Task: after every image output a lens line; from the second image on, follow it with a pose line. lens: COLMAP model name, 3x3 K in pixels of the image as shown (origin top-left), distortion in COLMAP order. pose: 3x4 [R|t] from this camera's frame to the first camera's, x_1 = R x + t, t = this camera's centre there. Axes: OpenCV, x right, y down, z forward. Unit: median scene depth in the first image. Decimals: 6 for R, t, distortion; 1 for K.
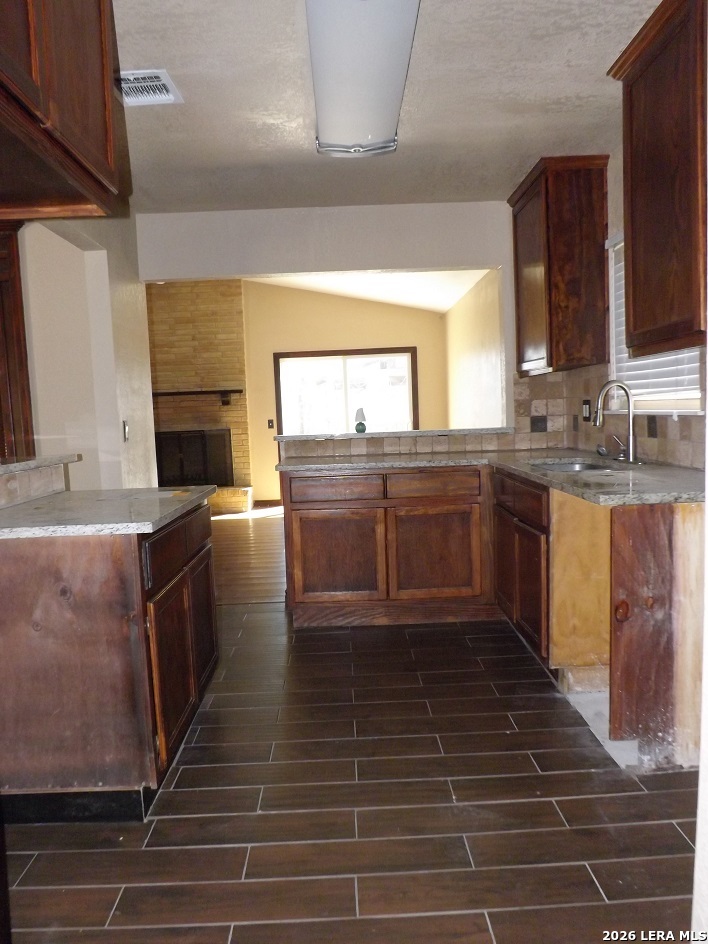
lens RADIAL K [[672.9, 0, 355.5], [0, 672.9, 473.0], [0, 0, 1]] dist [-0.065223, 0.001874]
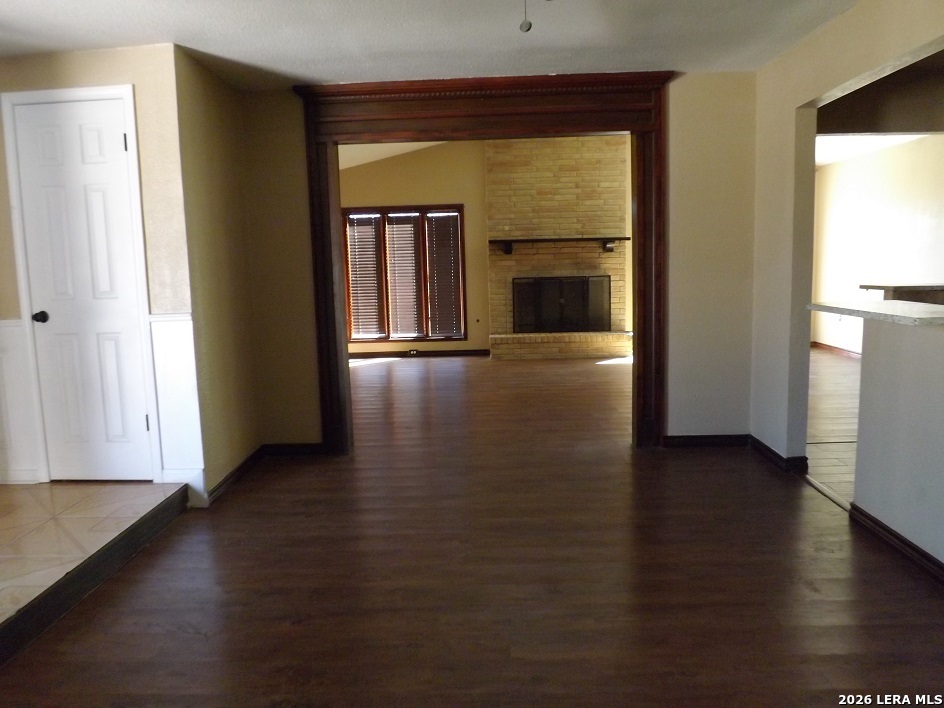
lens RADIAL K [[672.9, 0, 468.6], [0, 672.9, 356.3], [0, 0, 1]] dist [-0.065223, 0.001874]
pose [[0.998117, 0.020923, -0.057657, -0.341758], [-0.017797, 0.998371, 0.054216, 0.006381], [0.058698, -0.053088, 0.996863, -0.044321]]
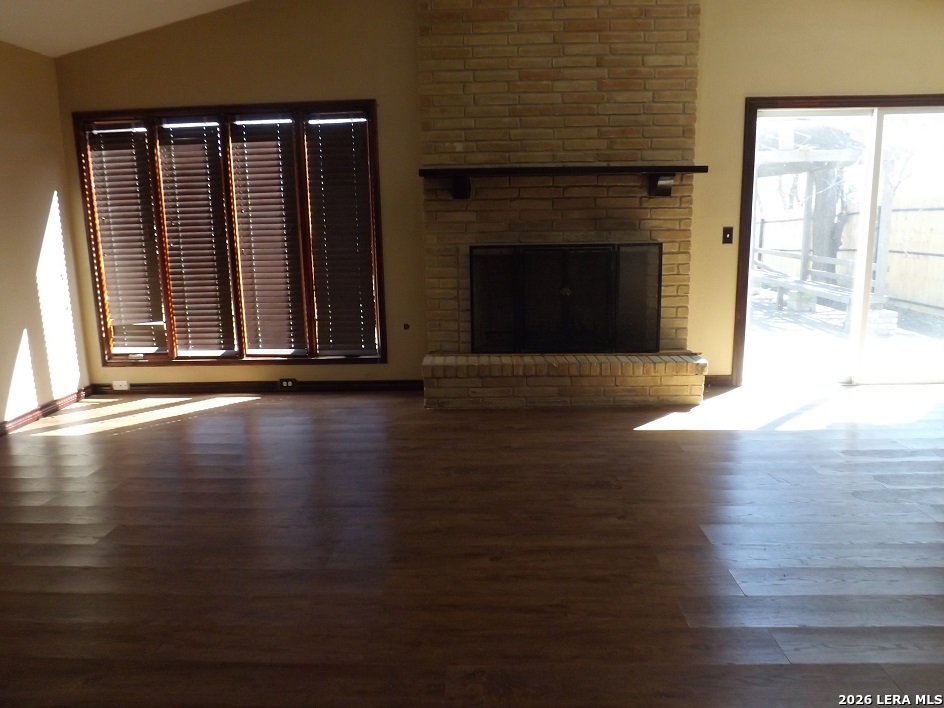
lens RADIAL K [[672.9, 0, 475.7], [0, 672.9, 350.9], [0, 0, 1]] dist [-0.065223, 0.001874]
pose [[0.997629, 0.032988, -0.060404, -0.297349], [-0.025554, 0.992450, 0.119960, -0.040842], [0.063905, -0.118132, 0.990939, 0.463490]]
